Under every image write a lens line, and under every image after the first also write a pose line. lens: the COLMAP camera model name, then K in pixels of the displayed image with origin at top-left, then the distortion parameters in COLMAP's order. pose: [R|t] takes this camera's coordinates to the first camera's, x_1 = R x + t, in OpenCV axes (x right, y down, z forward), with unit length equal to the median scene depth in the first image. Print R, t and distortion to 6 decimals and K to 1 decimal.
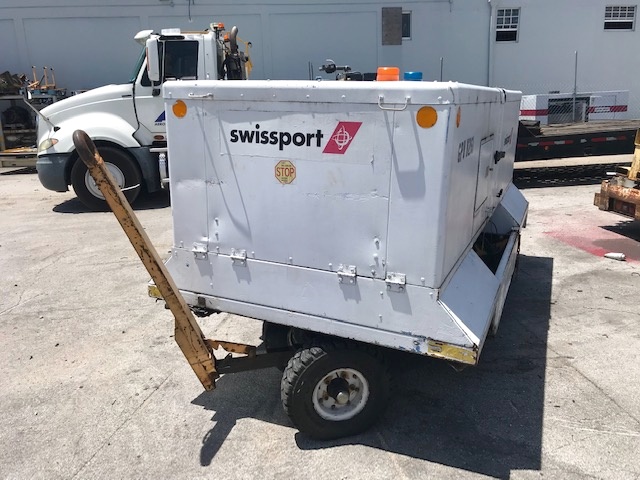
lens RADIAL K [[523.0, 0, 318.6], [0, 523.0, 235.5], [0, 0, 1]] dist [0.040838, -0.046607]
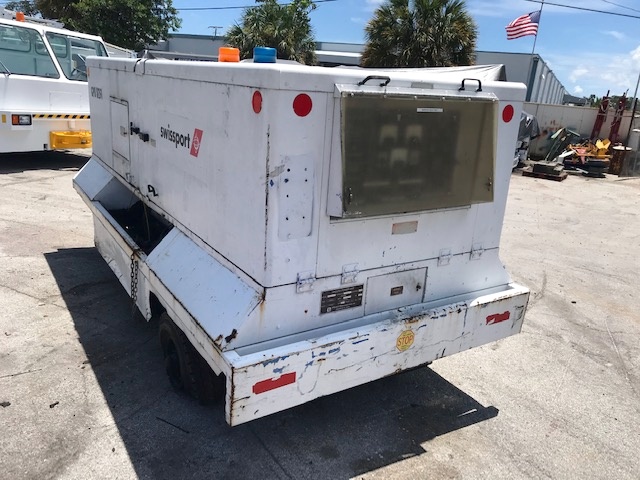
lens RADIAL K [[523.0, 0, 318.6], [0, 523.0, 235.5], [0, 0, 1]] dist [0.040838, -0.046607]
pose [[-0.544250, 0.194823, -0.815988, 0.948207], [-0.289603, 0.869237, 0.400697, -0.450877], [0.787352, 0.454391, -0.416660, 1.697896]]
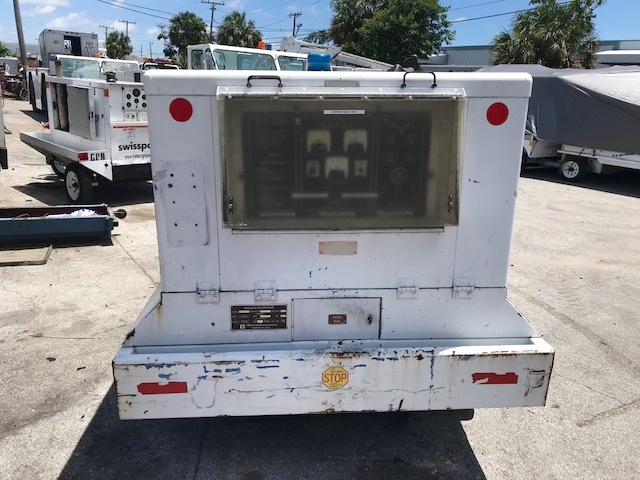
lens RADIAL K [[523.0, 0, 318.6], [0, 523.0, 235.5], [0, 0, 1]] dist [0.040838, -0.046607]
pose [[-0.885290, 0.112154, -0.451312, 0.629029], [-0.142862, 0.857963, 0.493447, -0.516912], [0.442551, 0.501319, -0.743524, 1.911056]]
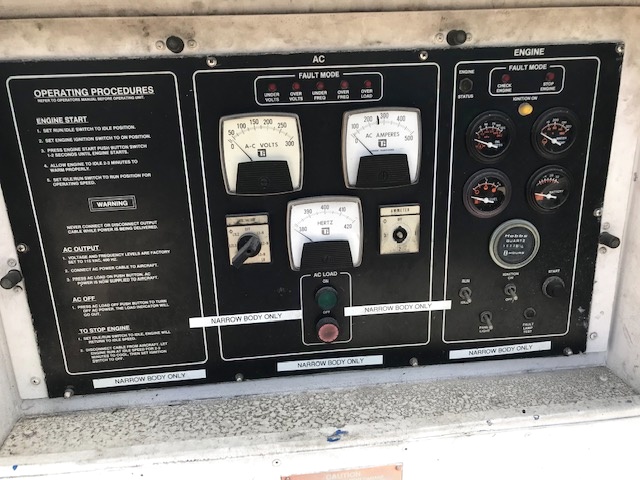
lens RADIAL K [[523.0, 0, 318.6], [0, 523.0, 235.5], [0, 0, 1]] dist [0.040838, -0.046607]
pose [[-0.867930, 0.164296, -0.468726, 0.433871], [-0.114200, 0.852413, 0.510246, -0.393720], [0.483380, 0.496386, -0.721072, 1.590678]]
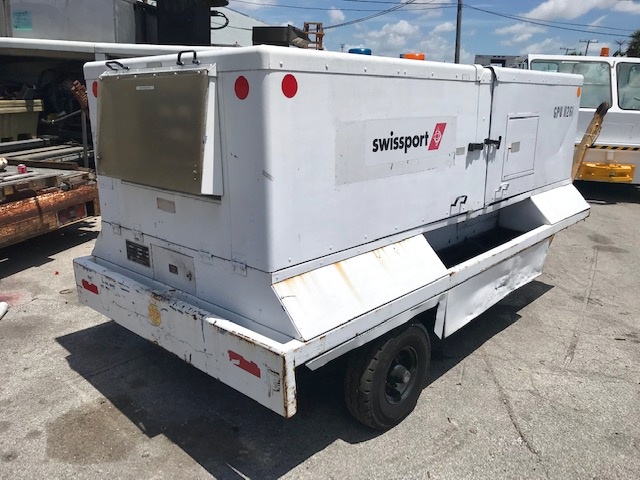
lens RADIAL K [[523.0, 0, 318.6], [0, 523.0, 235.5], [0, 0, 1]] dist [0.040838, -0.046607]
pose [[-0.949691, -0.089265, 0.300199, -0.031714], [0.072239, 0.870242, 0.487300, -0.507975], [-0.304745, 0.484470, -0.820012, 2.014542]]
